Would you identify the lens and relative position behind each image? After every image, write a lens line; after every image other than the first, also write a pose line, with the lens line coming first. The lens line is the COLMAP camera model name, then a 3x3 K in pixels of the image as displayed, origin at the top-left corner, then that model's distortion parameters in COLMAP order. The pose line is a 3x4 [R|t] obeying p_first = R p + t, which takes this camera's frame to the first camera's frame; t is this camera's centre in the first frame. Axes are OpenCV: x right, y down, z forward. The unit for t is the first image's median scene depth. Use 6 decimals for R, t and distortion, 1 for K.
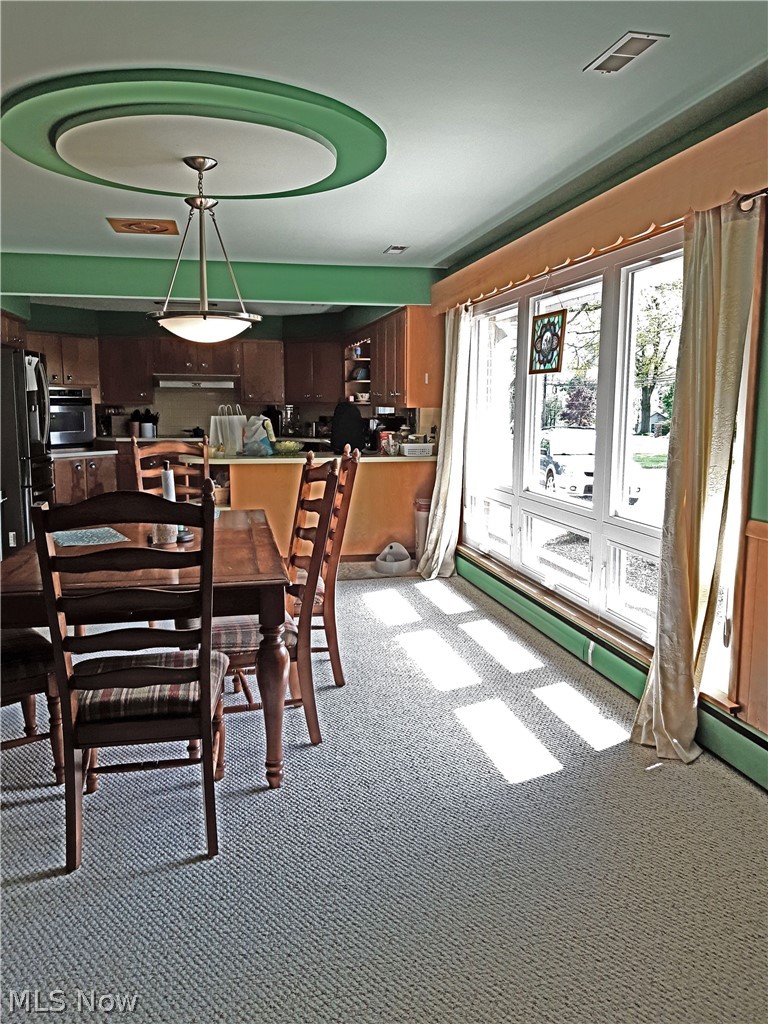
lens RADIAL K [[804.8, 0, 384.6], [0, 804.8, 510.4], [0, 0, 1]] dist [-0.008370, -0.001236]
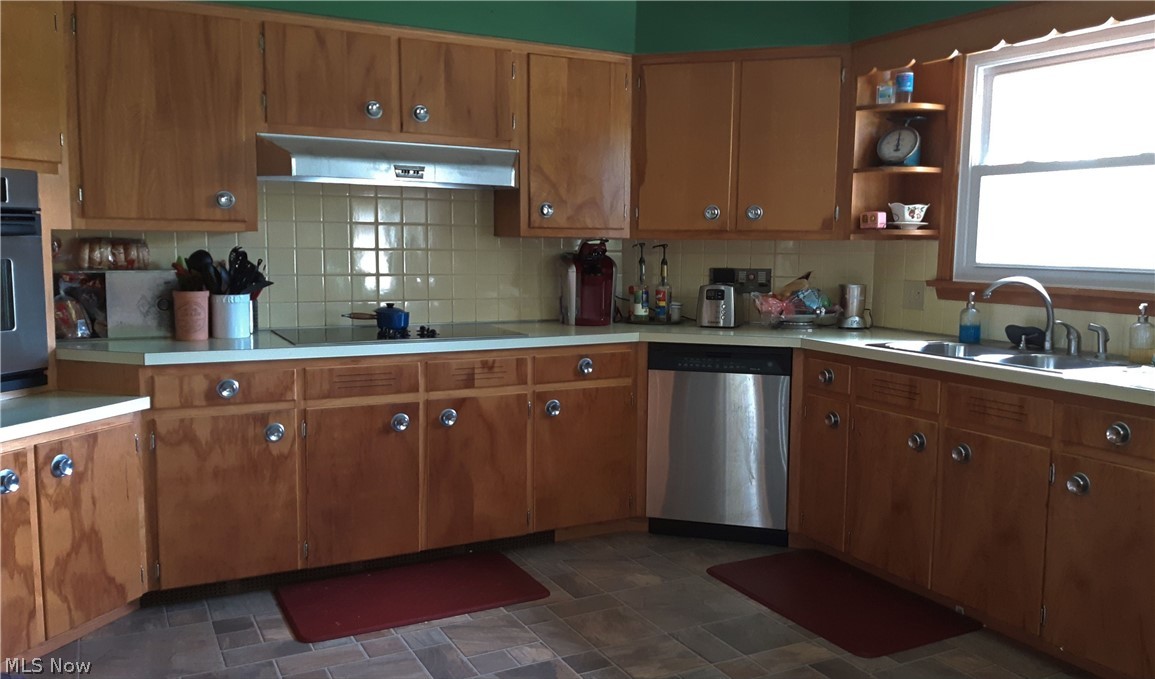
lens RADIAL K [[940.2, 0, 576.4], [0, 940.2, 340.9], [0, 0, 1]] dist [0.002246, -0.008290]
pose [[0.964567, -0.023735, 0.262769, -0.270992], [0.032635, 0.999030, -0.029557, -0.078302], [-0.261813, 0.037085, 0.964406, 0.638298]]
